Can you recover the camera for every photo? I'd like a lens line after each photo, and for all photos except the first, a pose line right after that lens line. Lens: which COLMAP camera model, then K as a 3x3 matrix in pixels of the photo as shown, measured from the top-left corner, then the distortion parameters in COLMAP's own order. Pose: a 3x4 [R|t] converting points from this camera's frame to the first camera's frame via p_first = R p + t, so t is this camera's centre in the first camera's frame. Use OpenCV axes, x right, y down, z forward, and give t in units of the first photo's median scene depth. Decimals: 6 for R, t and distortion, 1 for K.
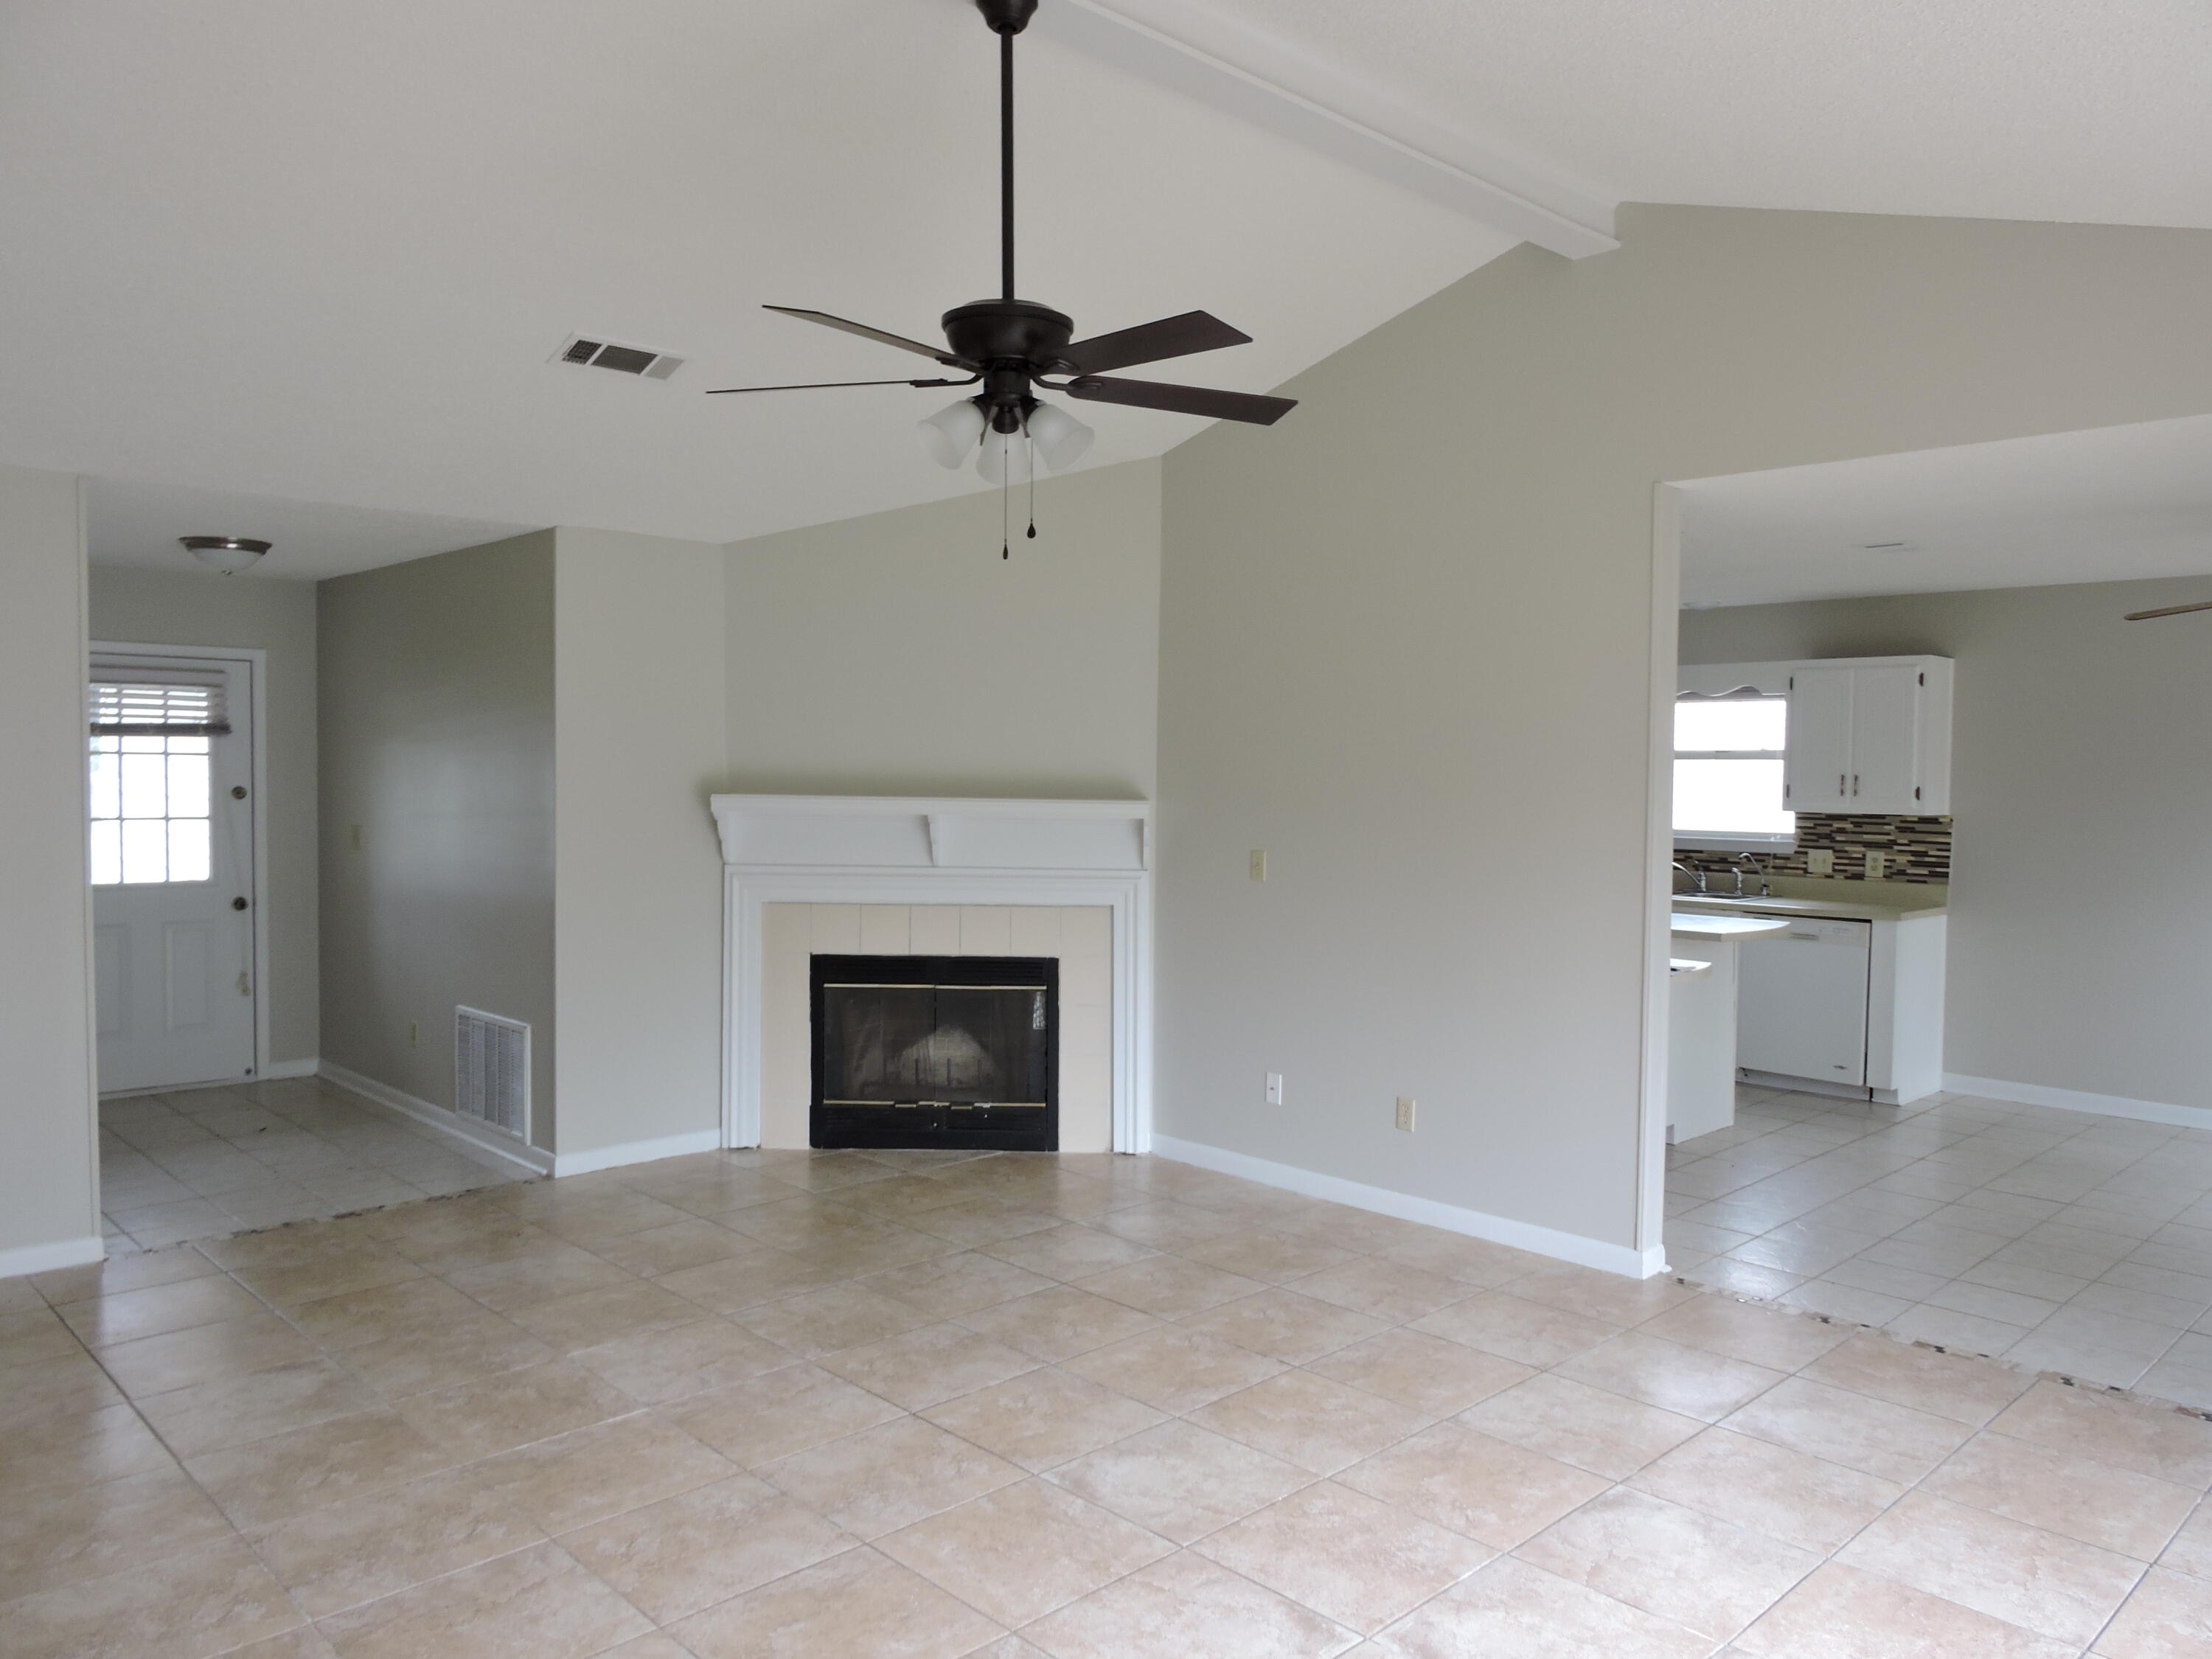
lens RADIAL K [[1585.1, 0, 1106.0], [0, 1585.1, 829.5], [0, 0, 1]] dist [-0.001560, 0.001172]
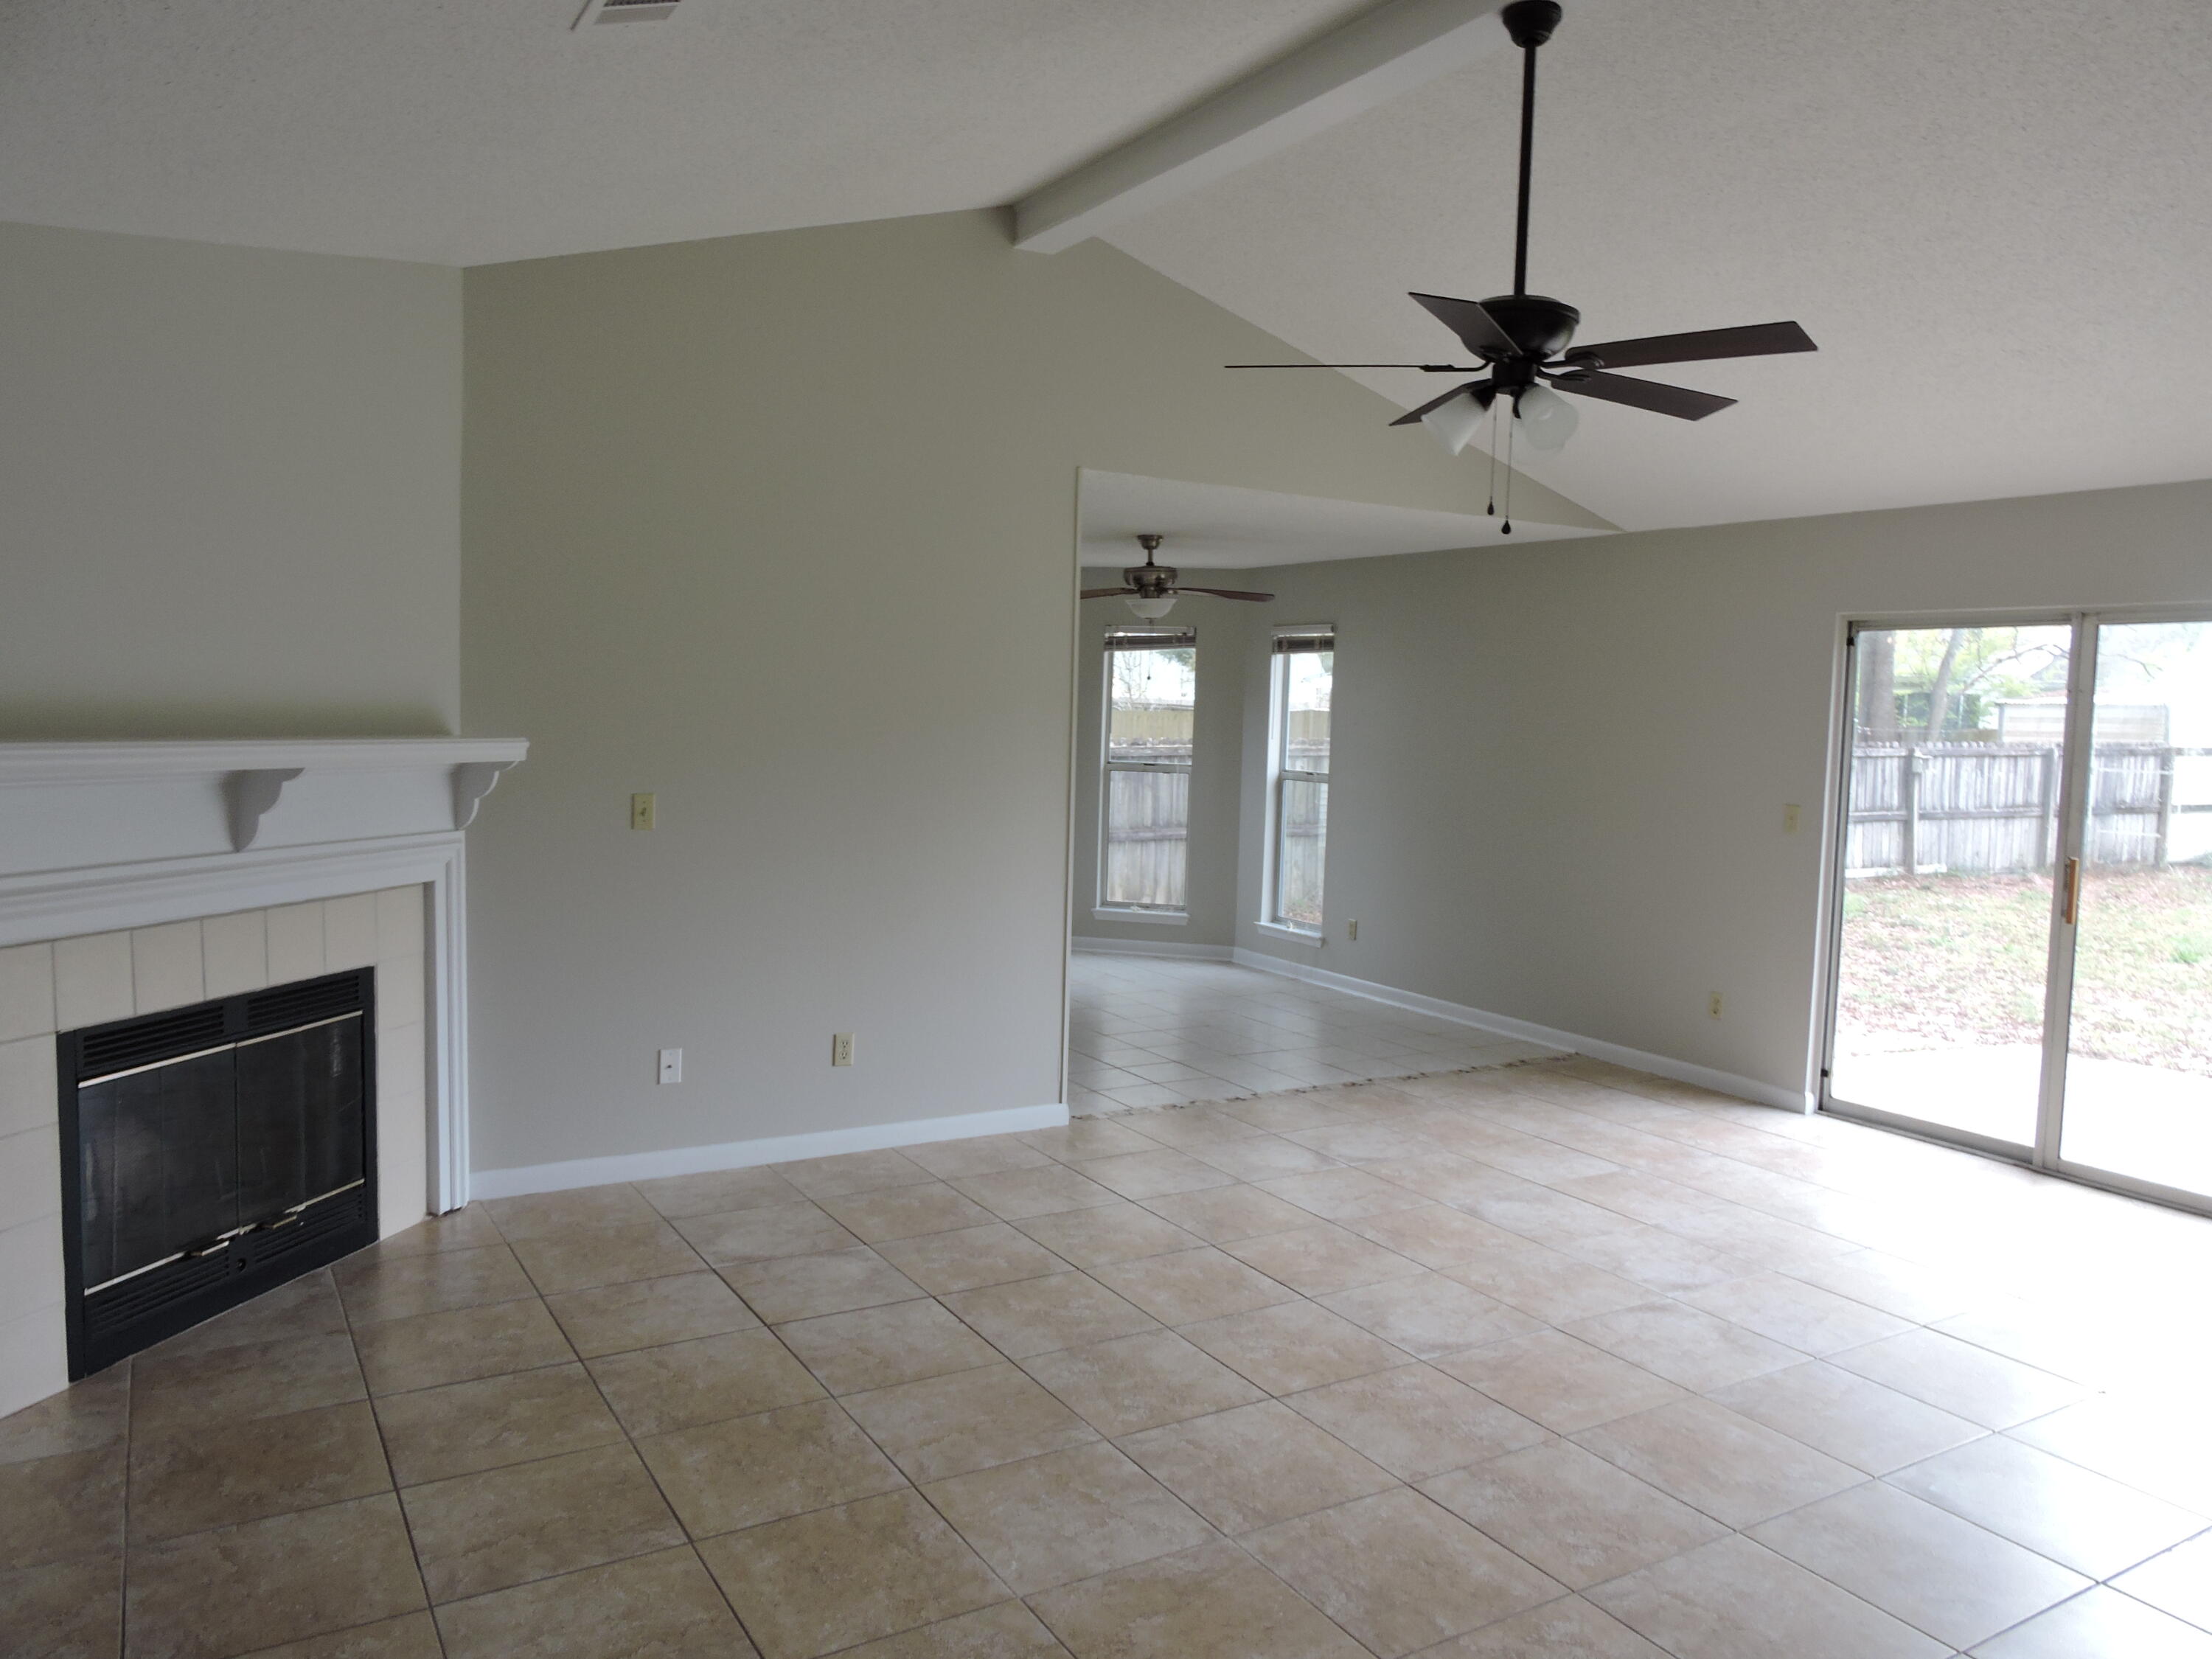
lens RADIAL K [[1569.1, 0, 1106.0], [0, 1569.1, 829.5], [0, 0, 1]] dist [0.003603, 0.001941]
pose [[0.220296, -0.079131, 0.972218, -0.923473], [0.007905, 0.996816, 0.079342, -0.046776], [-0.975401, -0.009794, 0.220220, 0.787778]]
